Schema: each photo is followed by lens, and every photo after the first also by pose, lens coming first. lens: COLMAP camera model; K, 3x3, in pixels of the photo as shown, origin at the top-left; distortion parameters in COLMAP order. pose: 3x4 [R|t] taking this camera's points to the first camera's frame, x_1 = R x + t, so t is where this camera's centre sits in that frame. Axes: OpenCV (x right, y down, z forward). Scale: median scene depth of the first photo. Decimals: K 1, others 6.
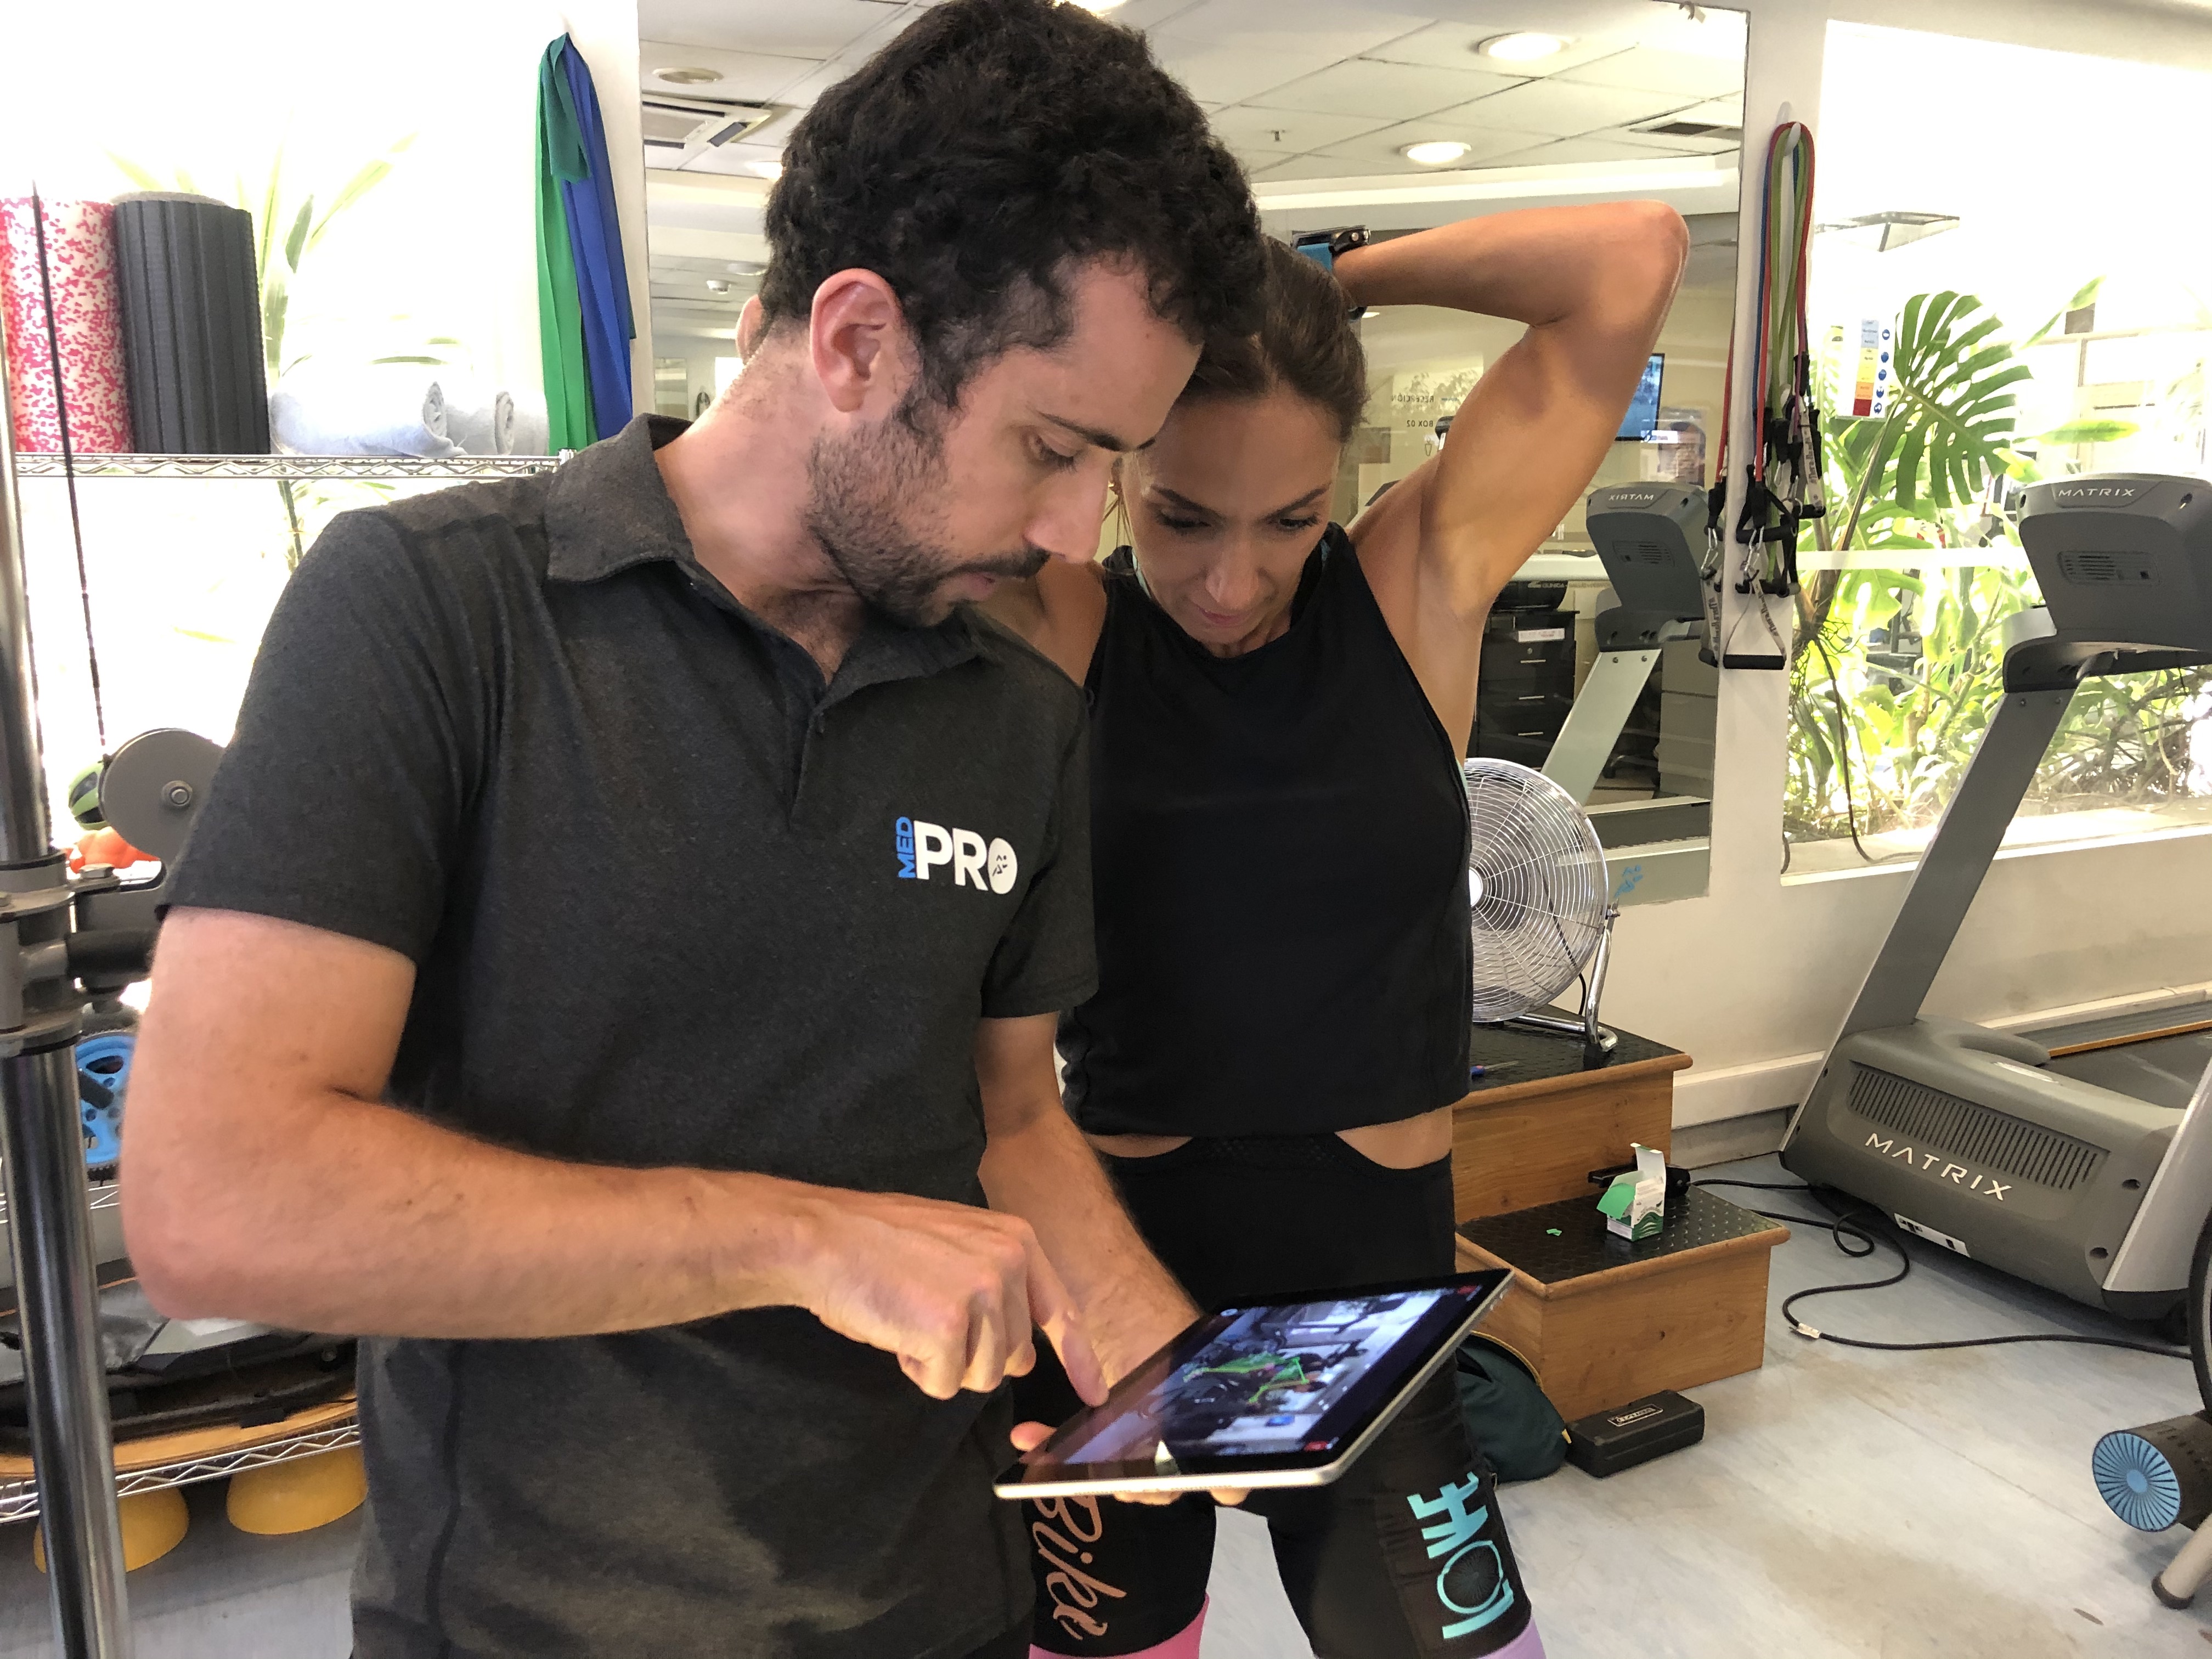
lens RADIAL K [[1792.1, 0, 1083.1], [0, 1792.1, 822.3], [0, 0, 1]] dist [0.054370, -0.073249]
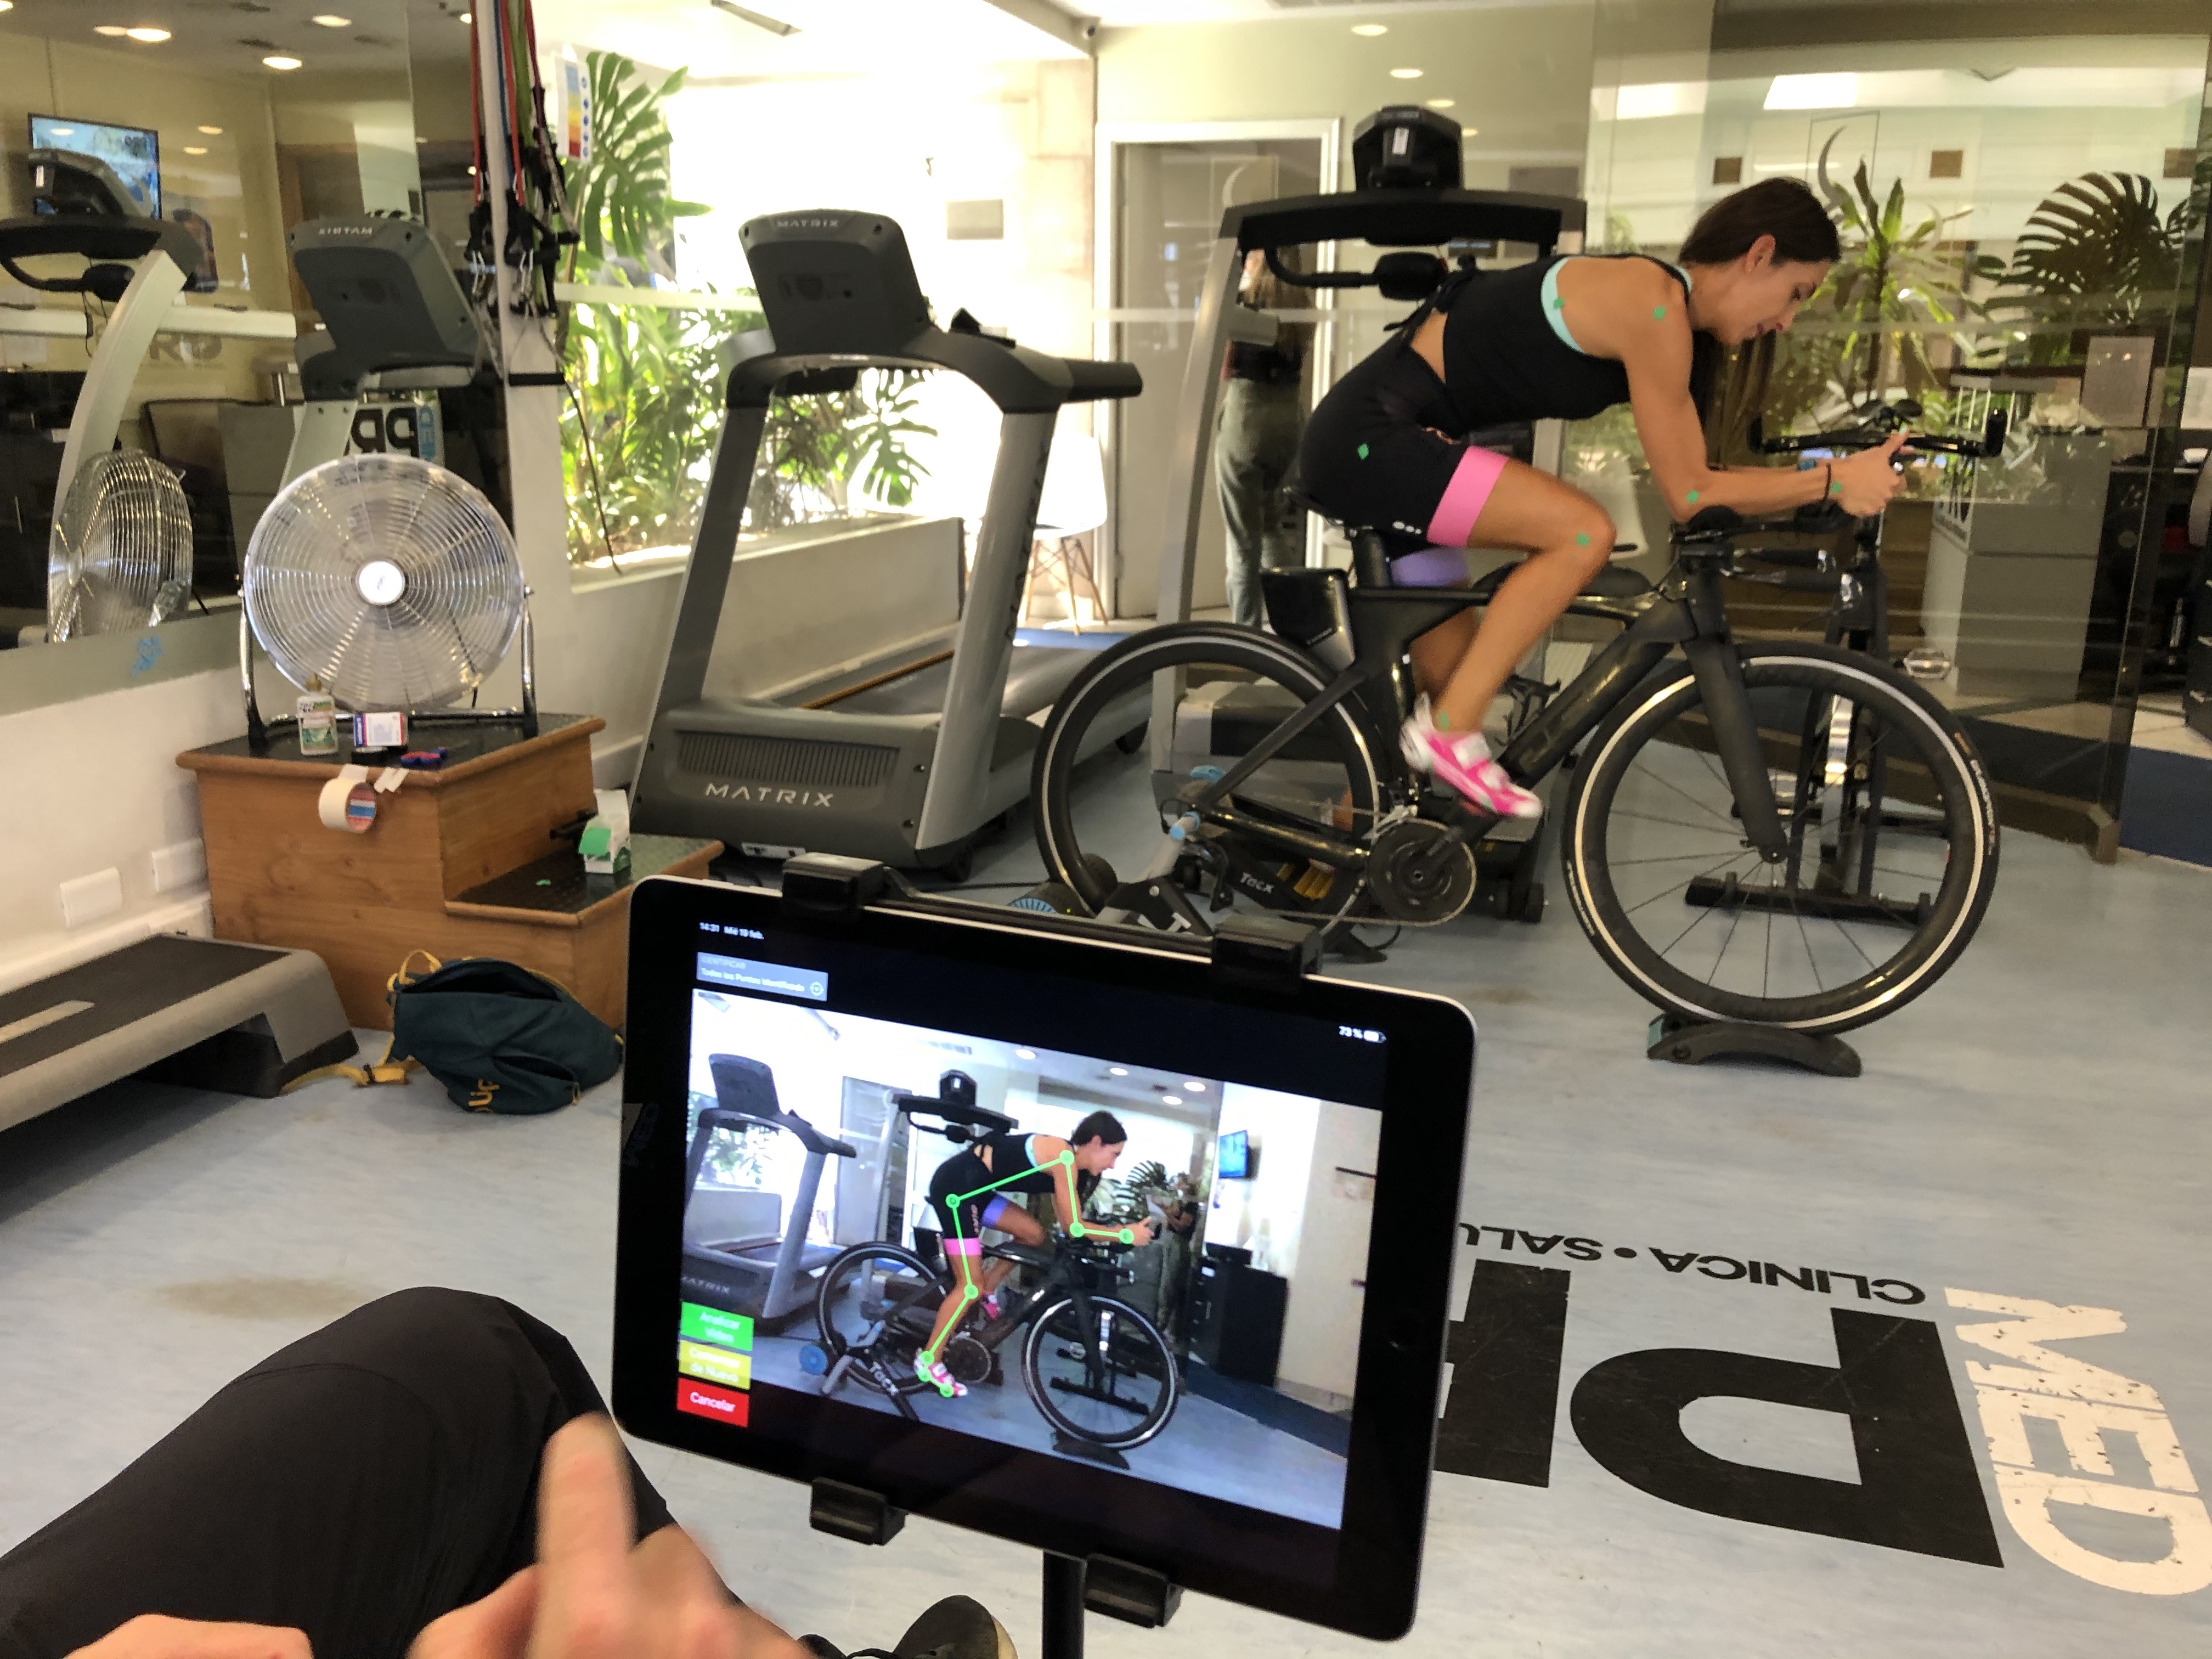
lens RADIAL K [[1820.8, 0, 1106.0], [0, 1820.8, 829.5], [0, 0, 1]] dist [-0.009835, 0.004936]
pose [[0.673399, -0.173726, 0.718577, -0.224556], [0.112177, 0.984754, 0.132954, 0.069222], [-0.730719, -0.008923, 0.682620, 0.009537]]
